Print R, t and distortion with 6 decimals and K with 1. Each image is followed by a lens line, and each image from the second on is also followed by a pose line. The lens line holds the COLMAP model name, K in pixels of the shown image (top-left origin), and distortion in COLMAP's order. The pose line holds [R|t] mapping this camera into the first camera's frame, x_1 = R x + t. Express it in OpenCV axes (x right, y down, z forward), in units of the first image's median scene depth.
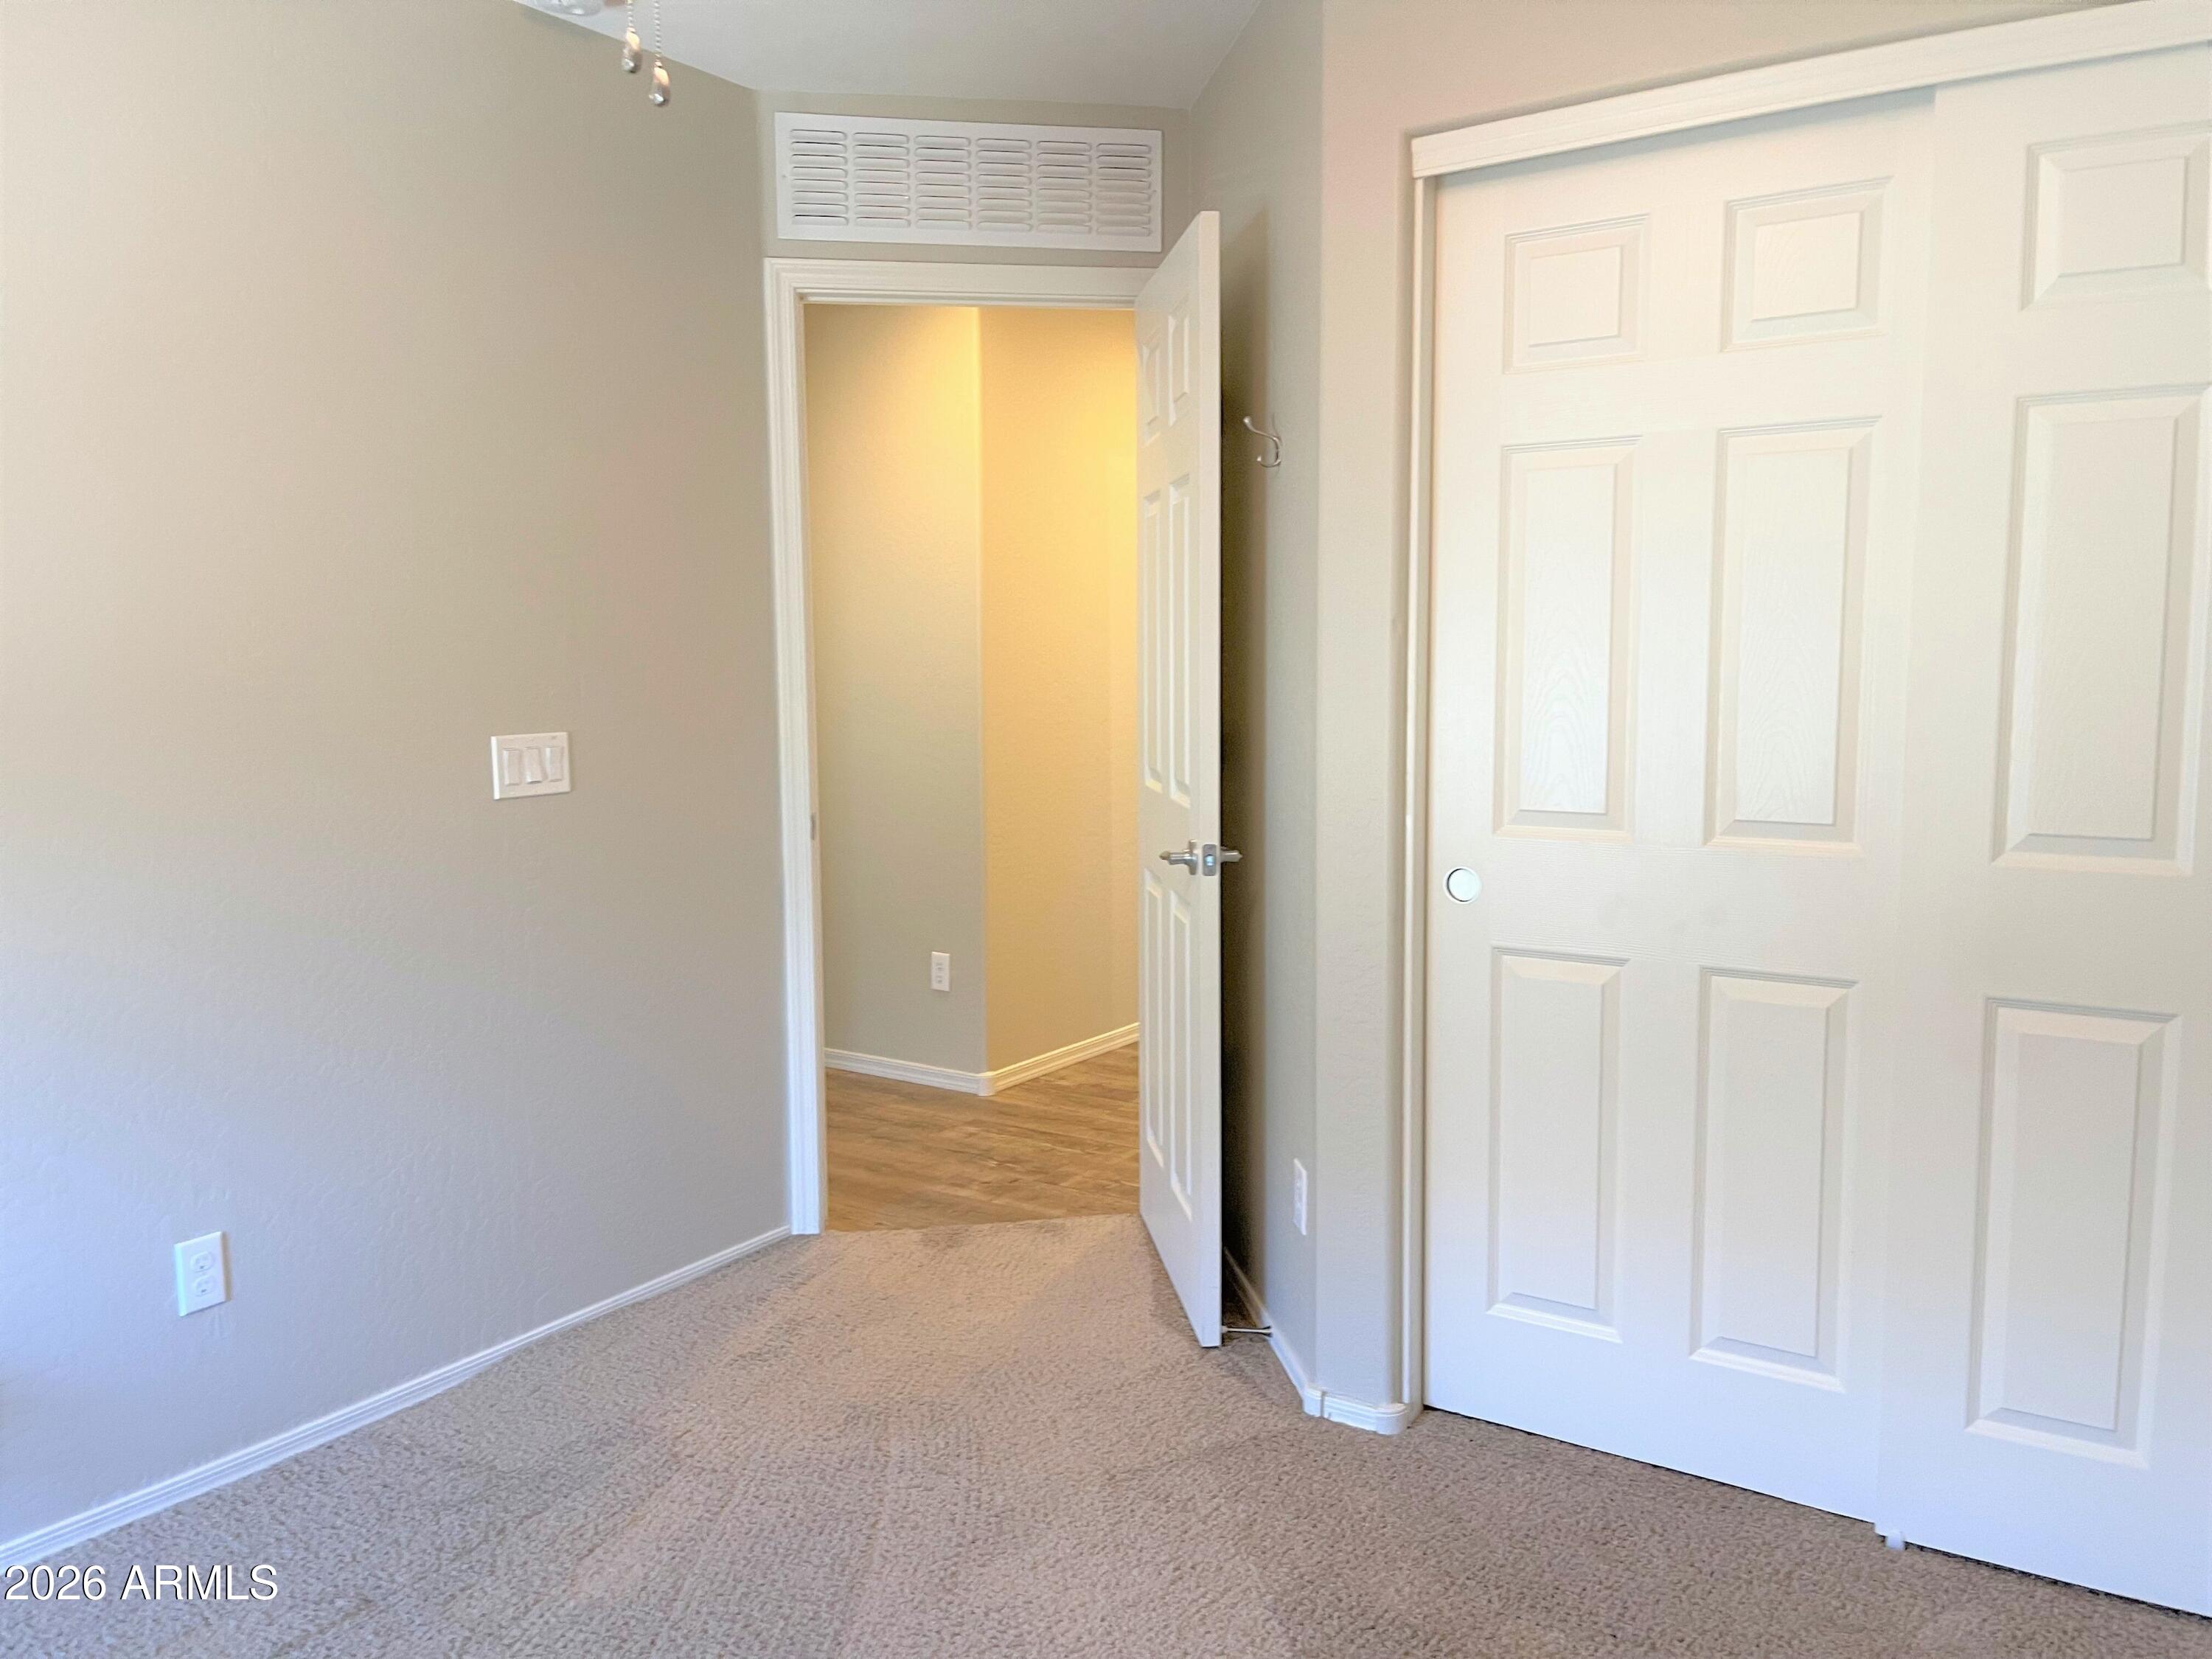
lens RADIAL K [[1708.9, 0, 1106.0], [0, 1708.9, 829.5], [0, 0, 1]] dist [0.050214, -0.093793]
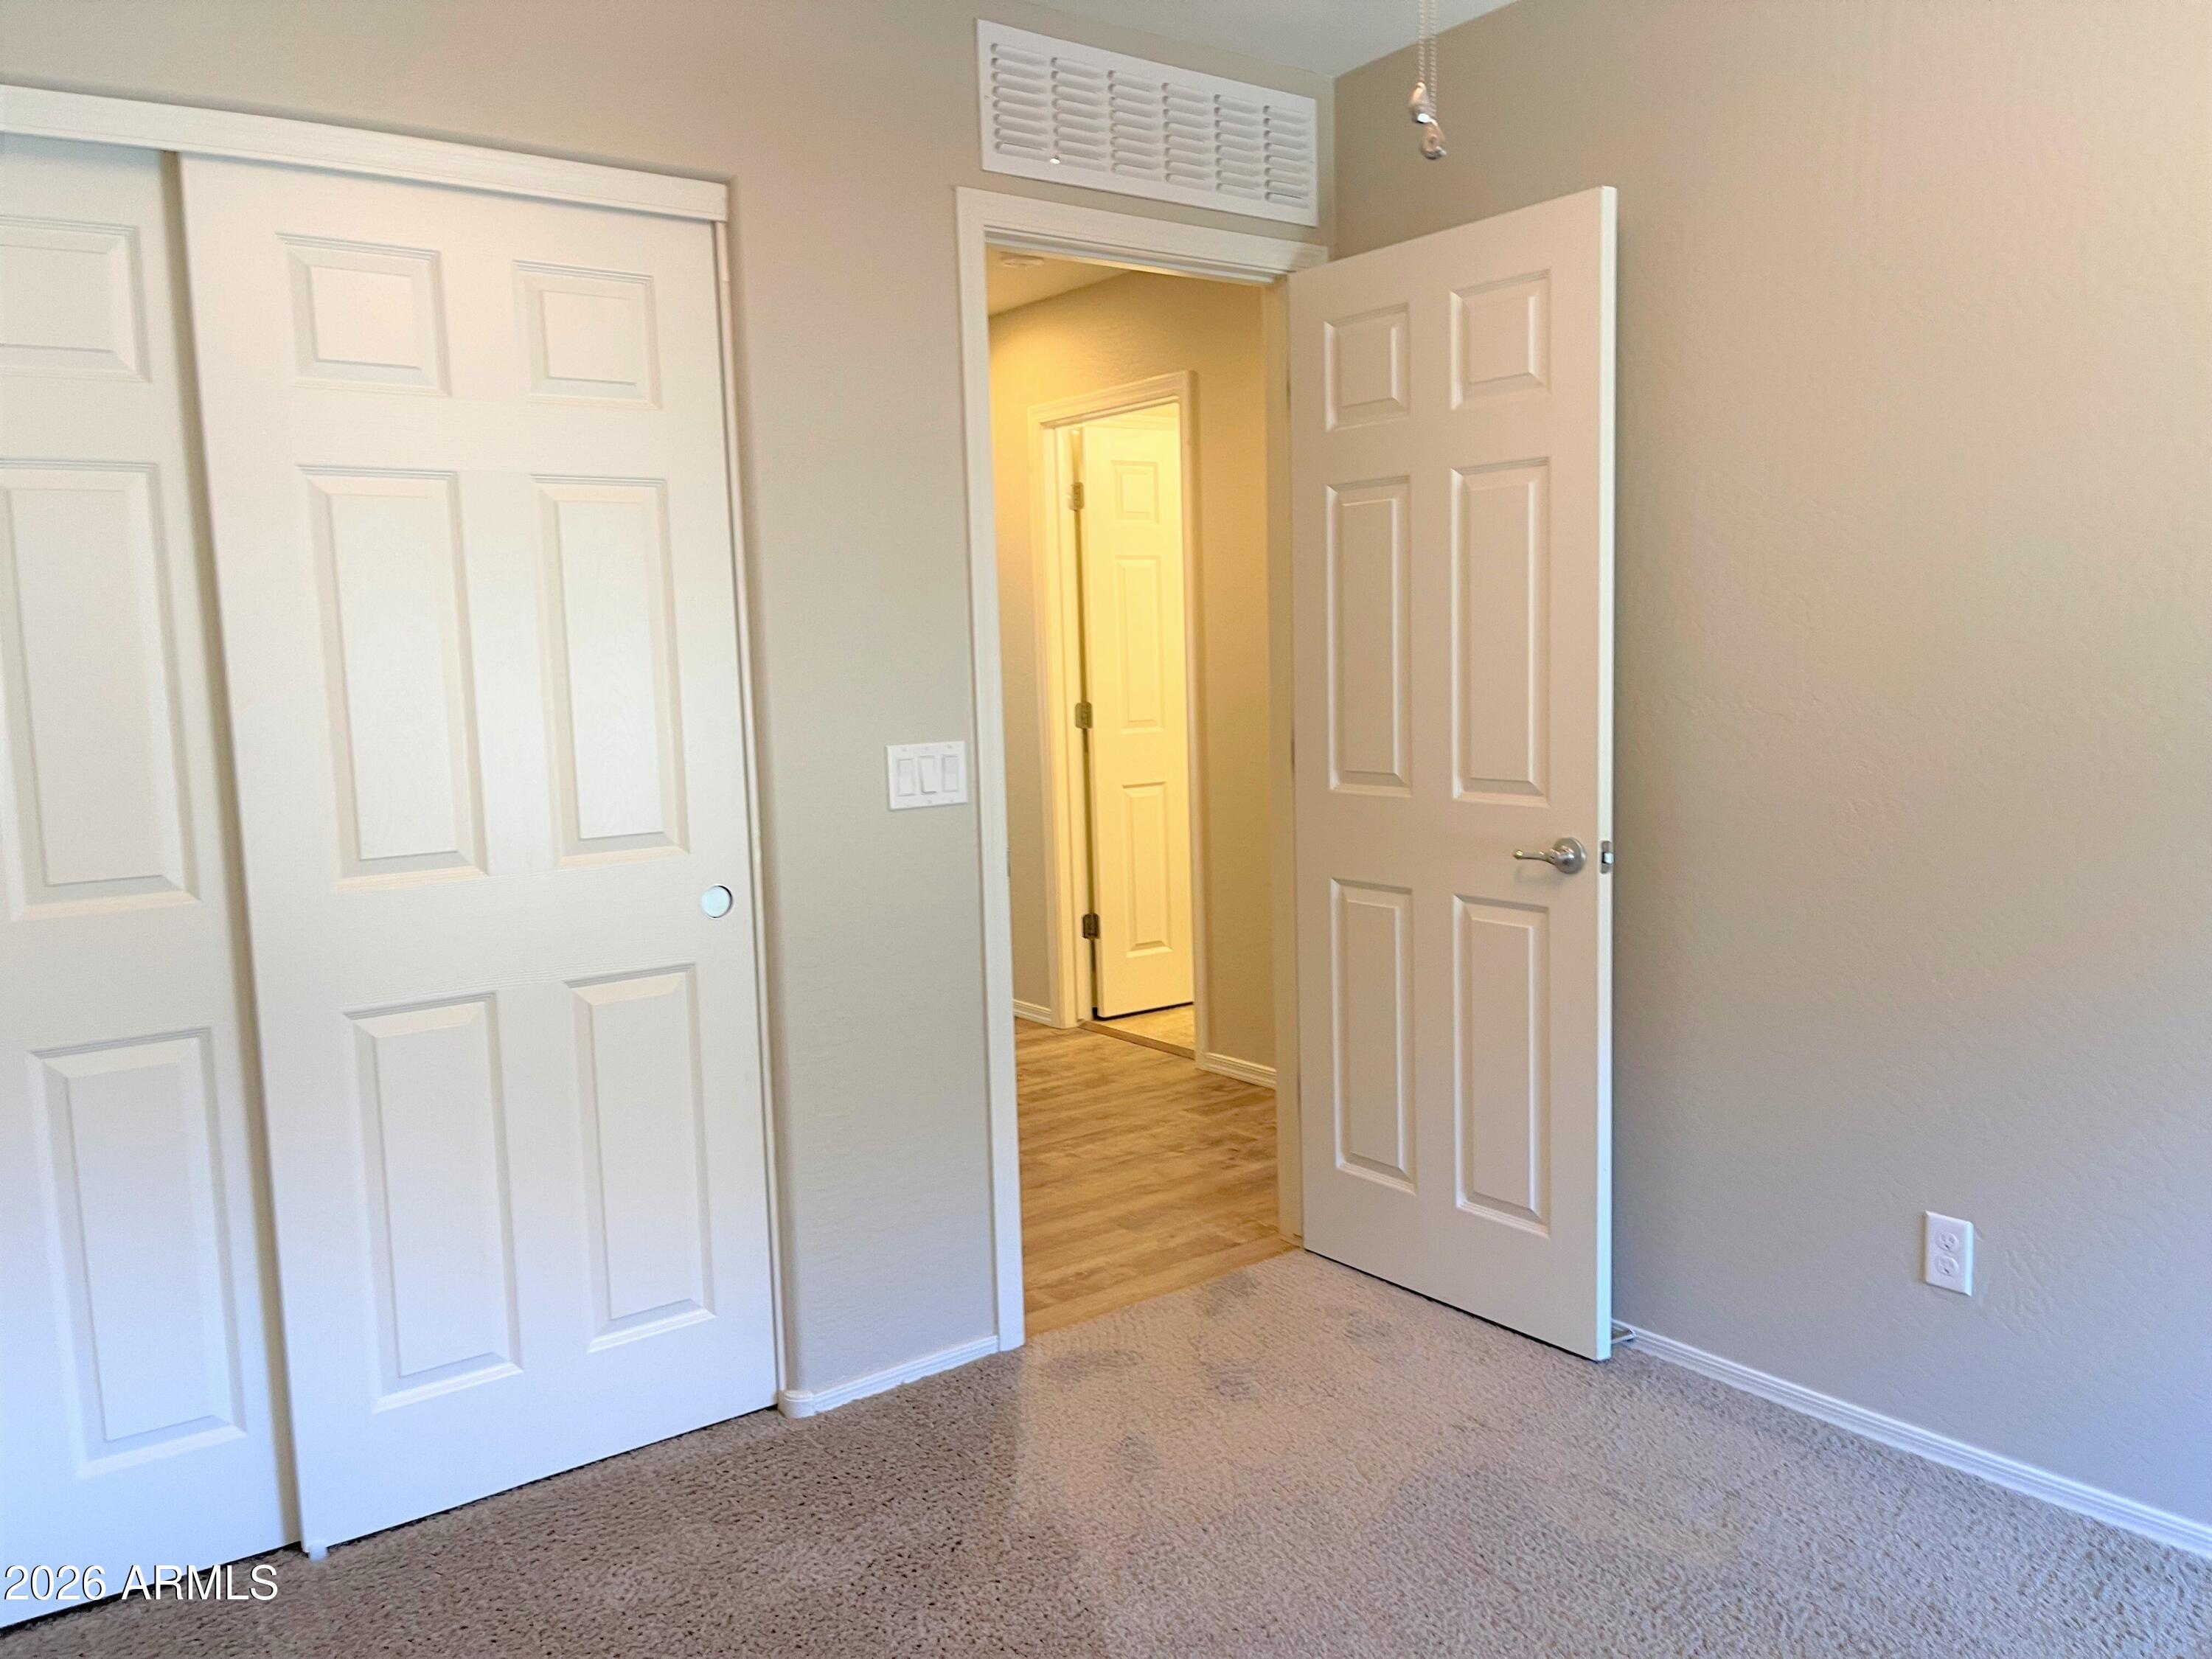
lens RADIAL K [[1673.4, 0, 1109.0], [0, 1673.4, 838.5], [0, 0, 1]] dist [-0.001311, -0.188744]
pose [[0.318510, -0.105064, 0.942079, -0.935291], [0.130706, 0.989213, 0.066130, -0.055334], [-0.938865, 0.102073, 0.328807, 0.658963]]
